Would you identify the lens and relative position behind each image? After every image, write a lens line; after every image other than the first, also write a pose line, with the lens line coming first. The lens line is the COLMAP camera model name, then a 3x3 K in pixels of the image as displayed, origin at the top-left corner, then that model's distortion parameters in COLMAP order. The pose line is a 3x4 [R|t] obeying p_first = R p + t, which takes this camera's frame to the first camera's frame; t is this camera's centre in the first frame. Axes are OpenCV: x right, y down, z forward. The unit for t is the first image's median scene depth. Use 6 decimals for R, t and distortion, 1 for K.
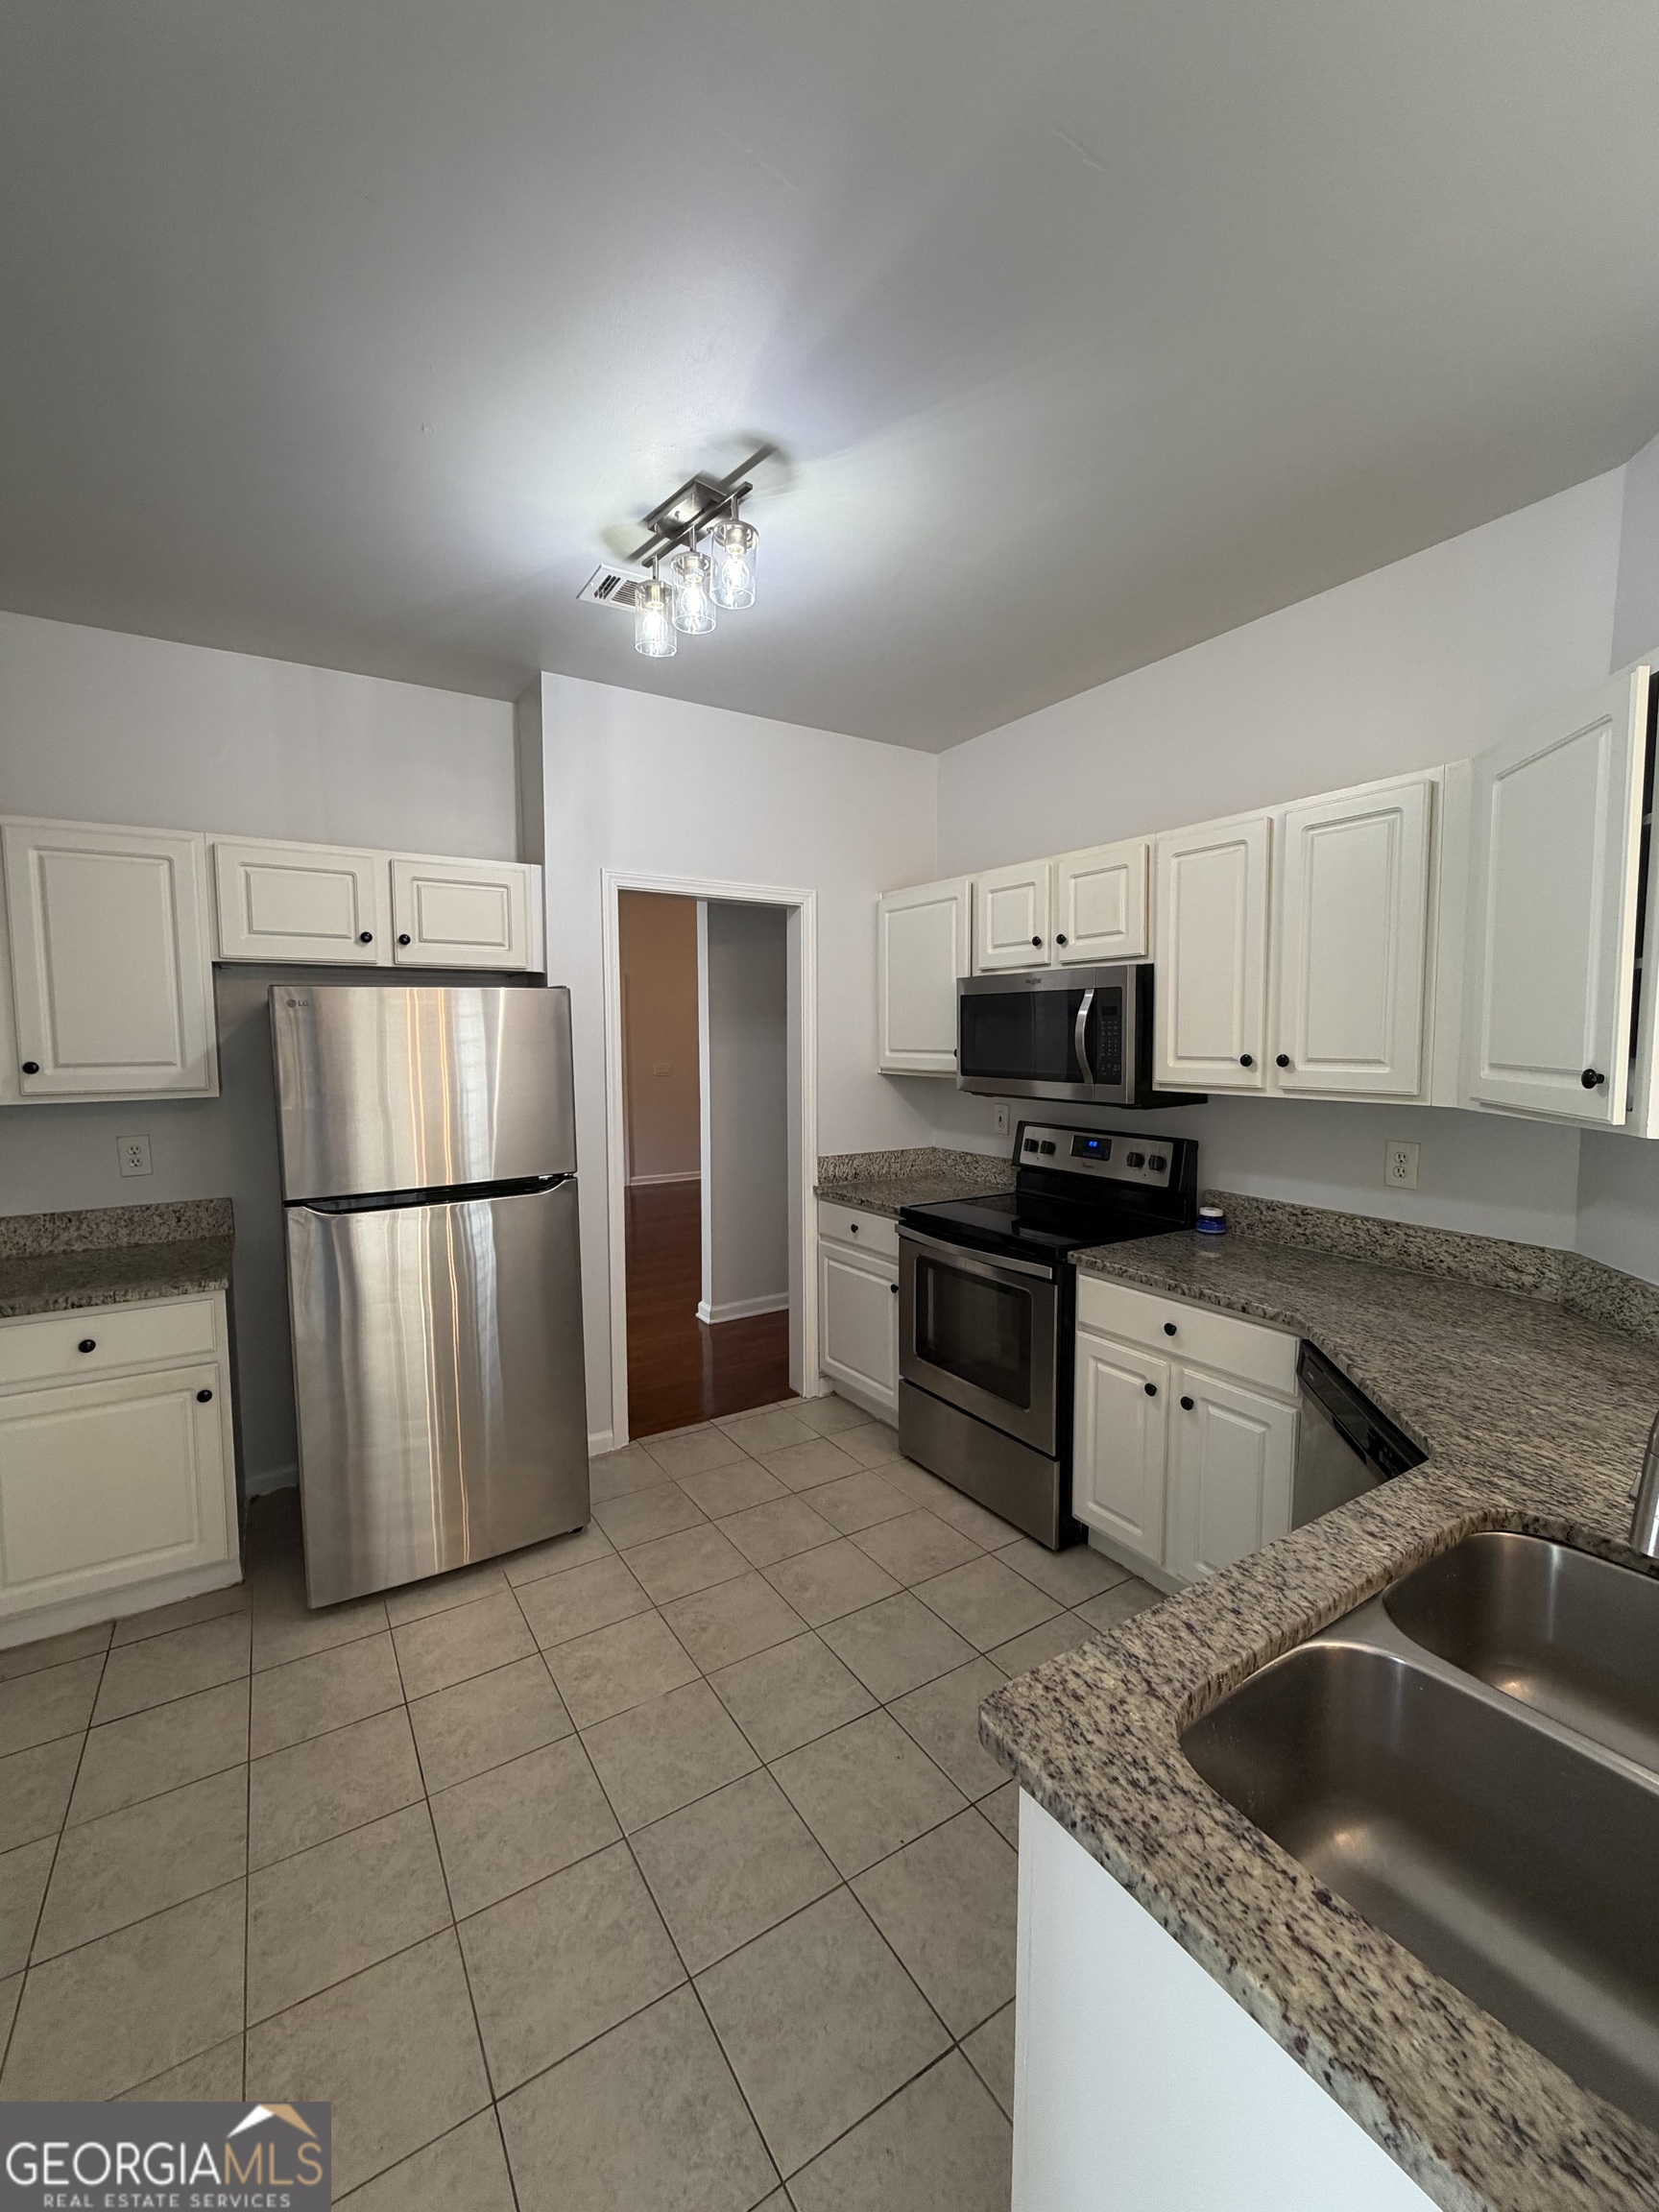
lens RADIAL K [[878.6, 0, 828.3], [0, 878.6, 1098.4], [0, 0, 1]] dist [-0.000315, -0.000201]
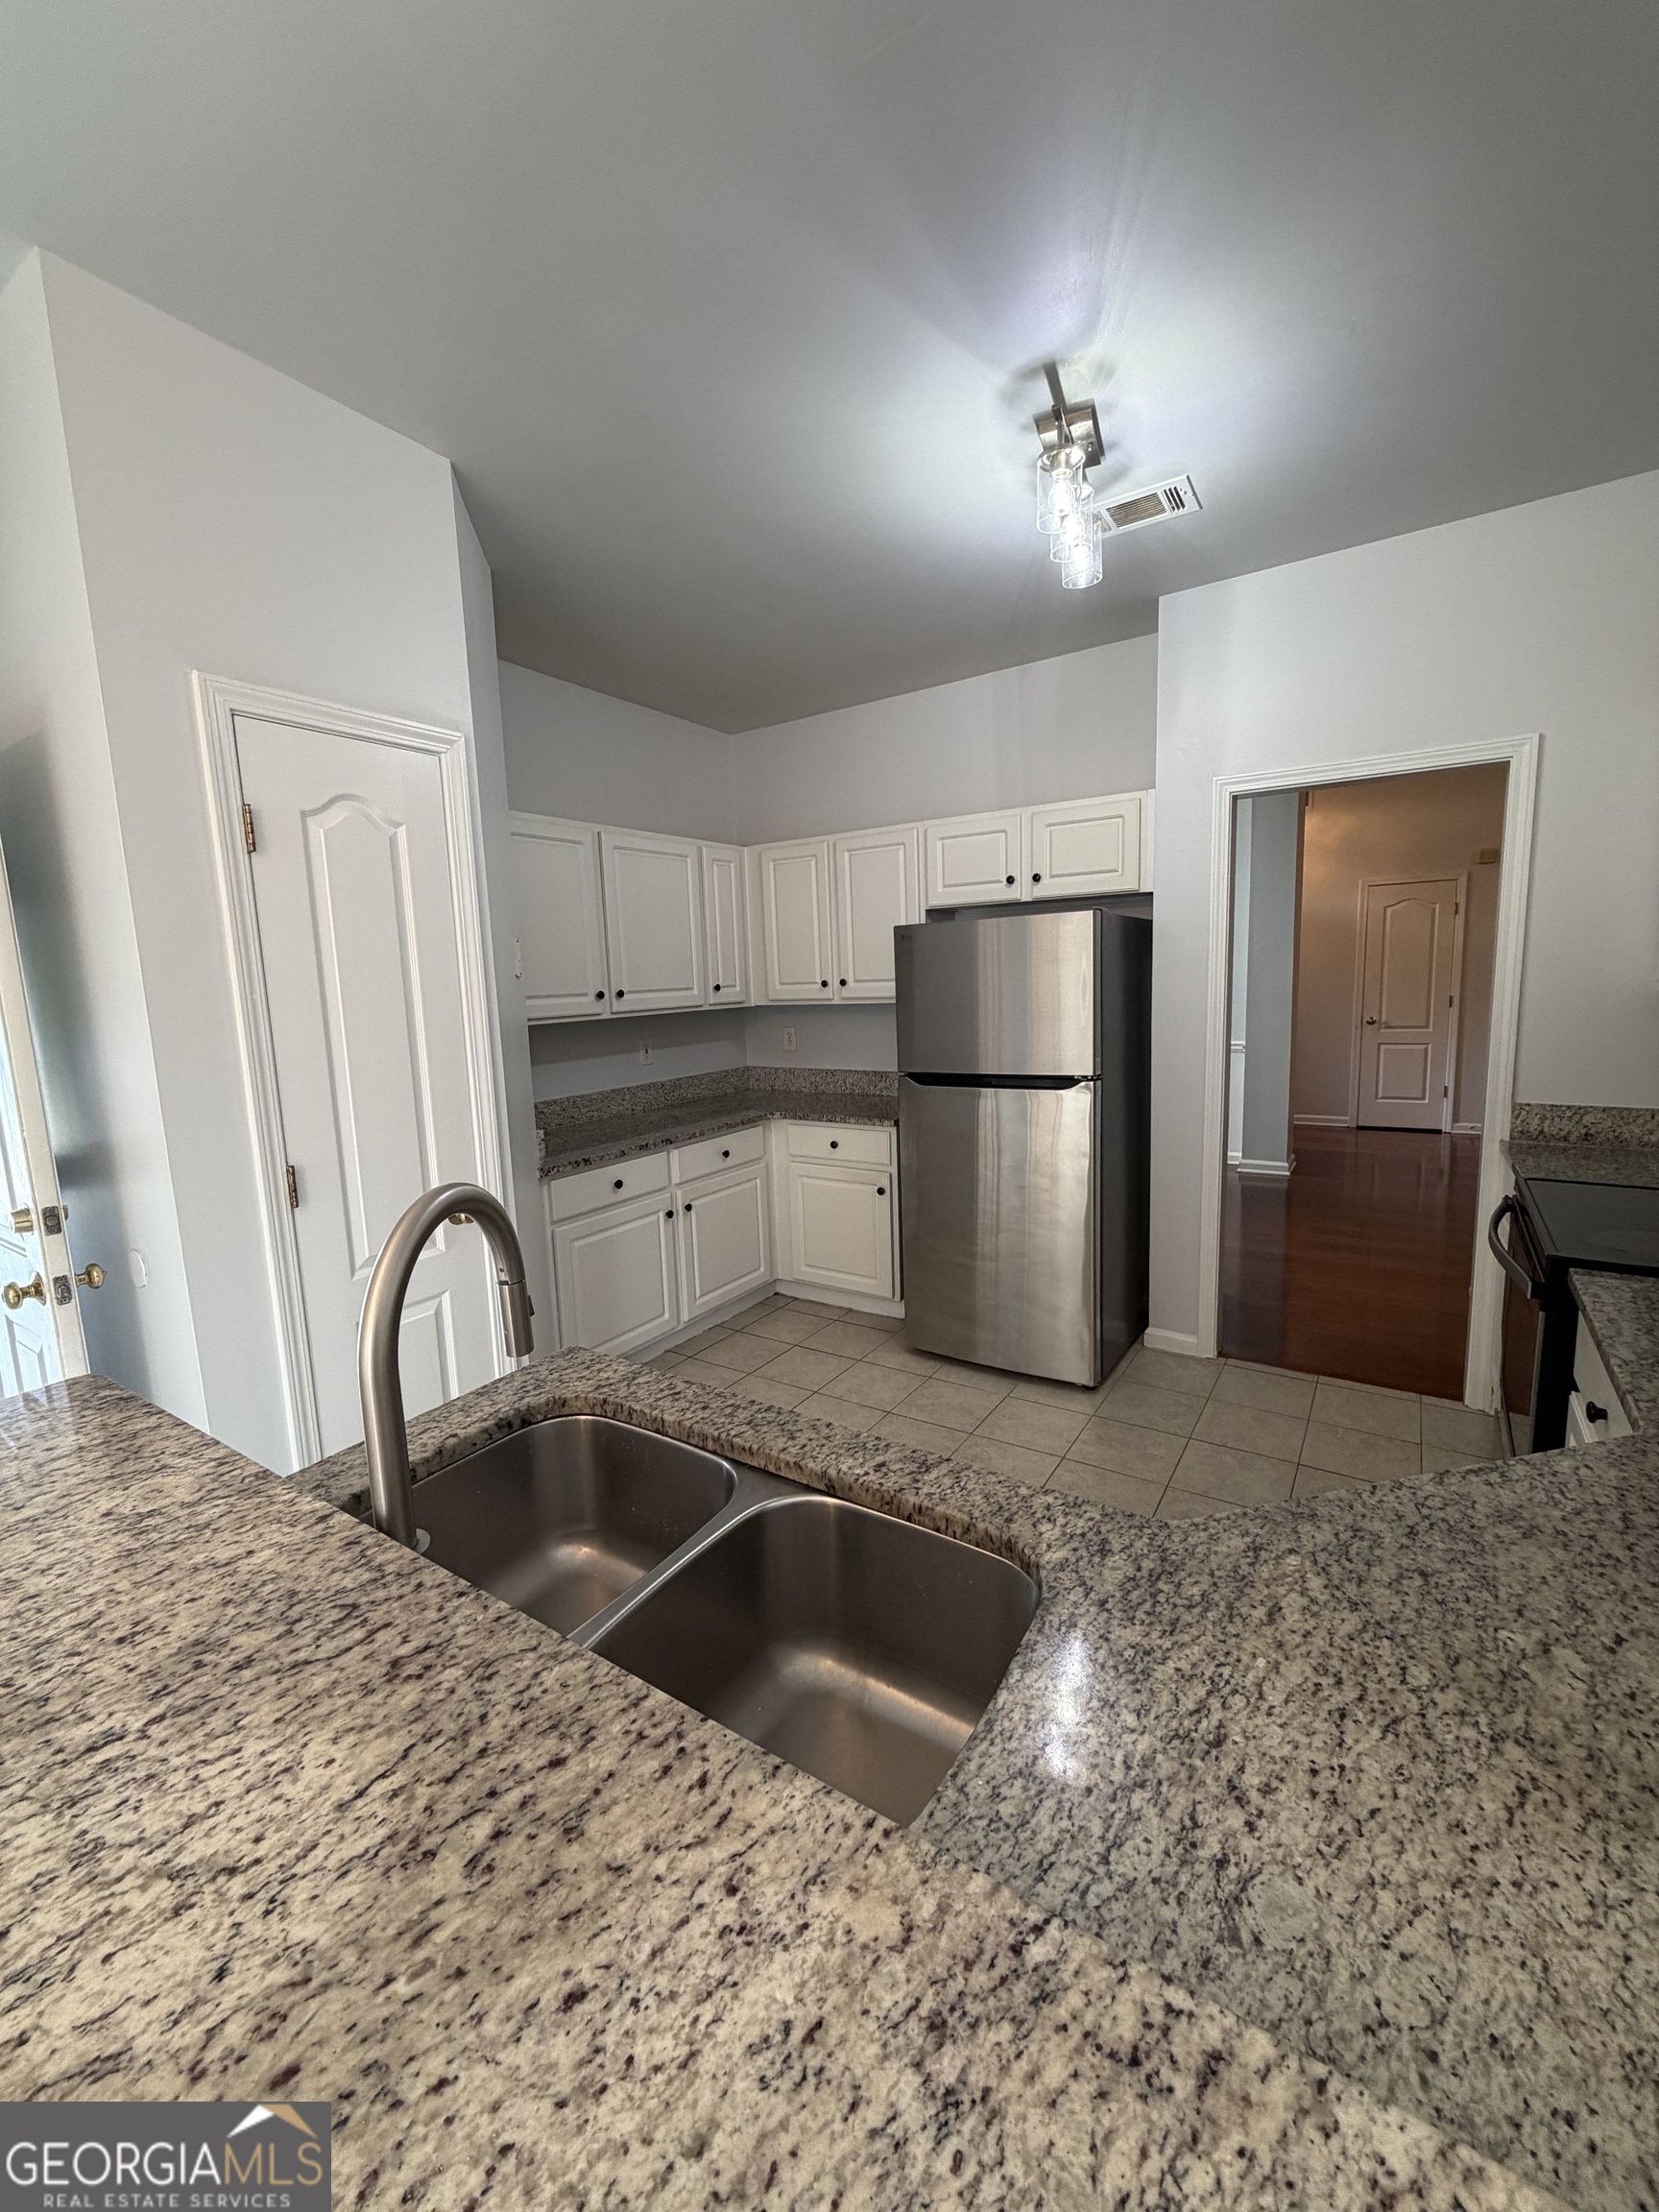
lens RADIAL K [[878.6, 0, 828.3], [0, 878.6, 1098.4], [0, 0, 1]] dist [-0.000315, -0.000201]
pose [[0.415555, 0.117085, -0.902001, 0.656367], [-0.033084, 0.992970, 0.113651, -0.003639], [0.908966, -0.017387, 0.416507, 0.258449]]
